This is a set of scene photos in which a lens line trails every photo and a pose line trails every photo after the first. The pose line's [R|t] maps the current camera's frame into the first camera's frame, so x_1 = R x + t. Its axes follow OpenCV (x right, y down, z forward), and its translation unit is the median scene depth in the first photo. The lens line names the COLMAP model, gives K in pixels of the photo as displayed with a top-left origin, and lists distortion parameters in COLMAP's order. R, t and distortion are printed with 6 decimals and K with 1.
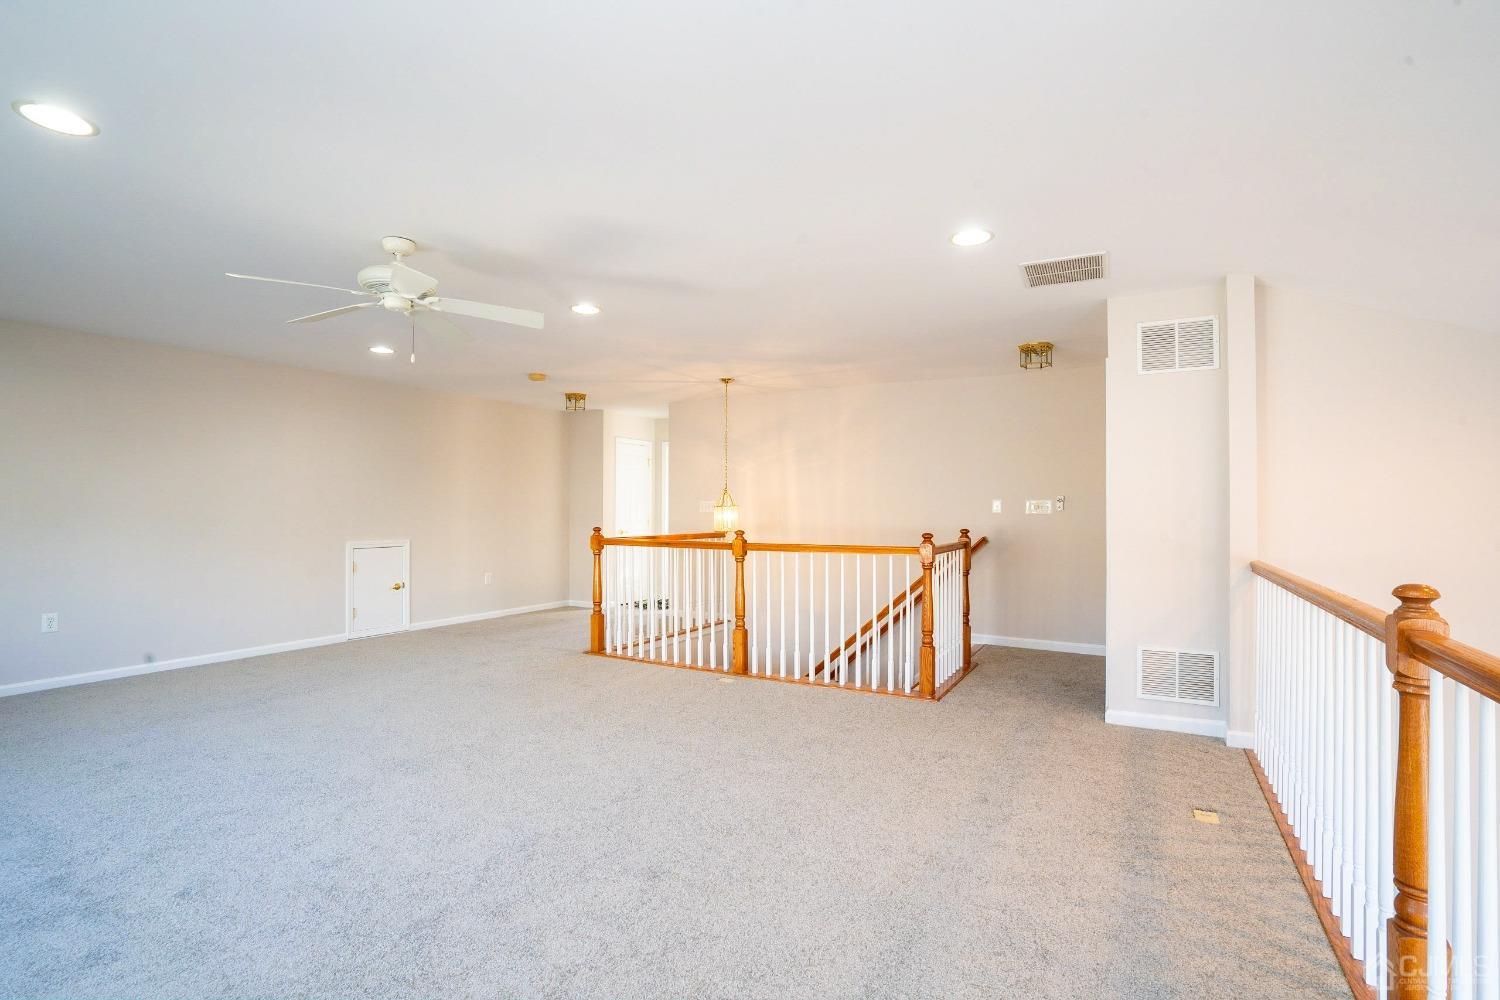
lens RADIAL K [[694.5, 0, 746.4], [0, 694.5, 501.6], [0, 0, 1]] dist [-0.058608, 0.024891]
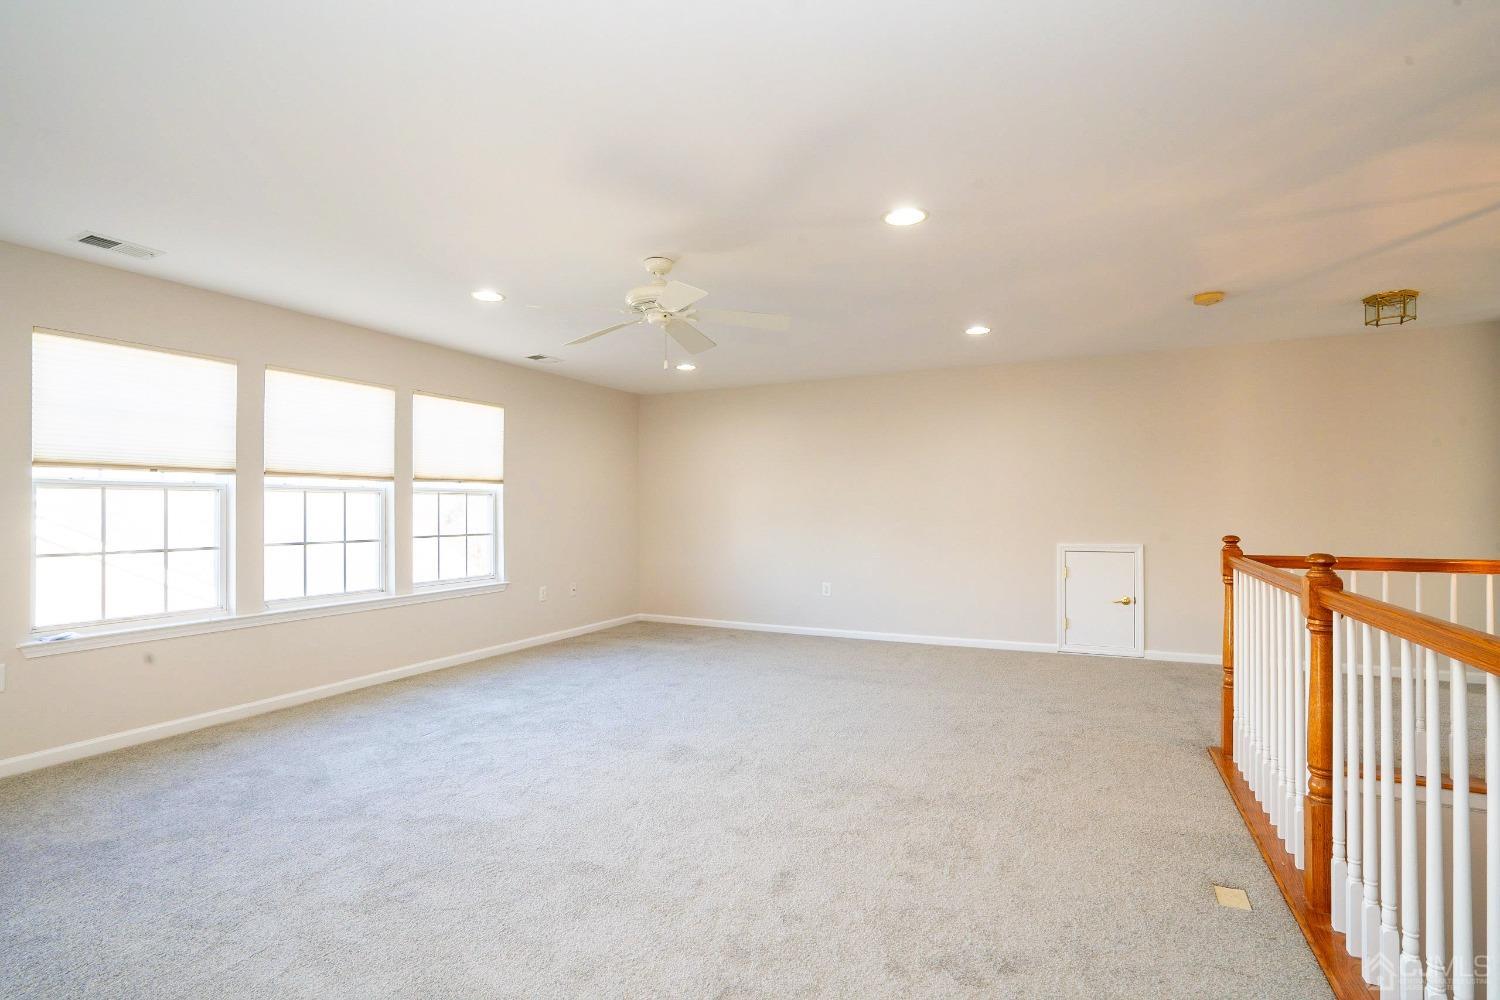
lens RADIAL K [[732.9, 0, 779.8], [0, 732.9, 512.0], [0, 0, 1]] dist [-0.001805, 0.027459]
pose [[0.097390, 0.000412, -0.995246, 0.342686], [0.015442, 0.999879, 0.001925, 0.010682], [0.995127, -0.015556, 0.097372, 0.544780]]
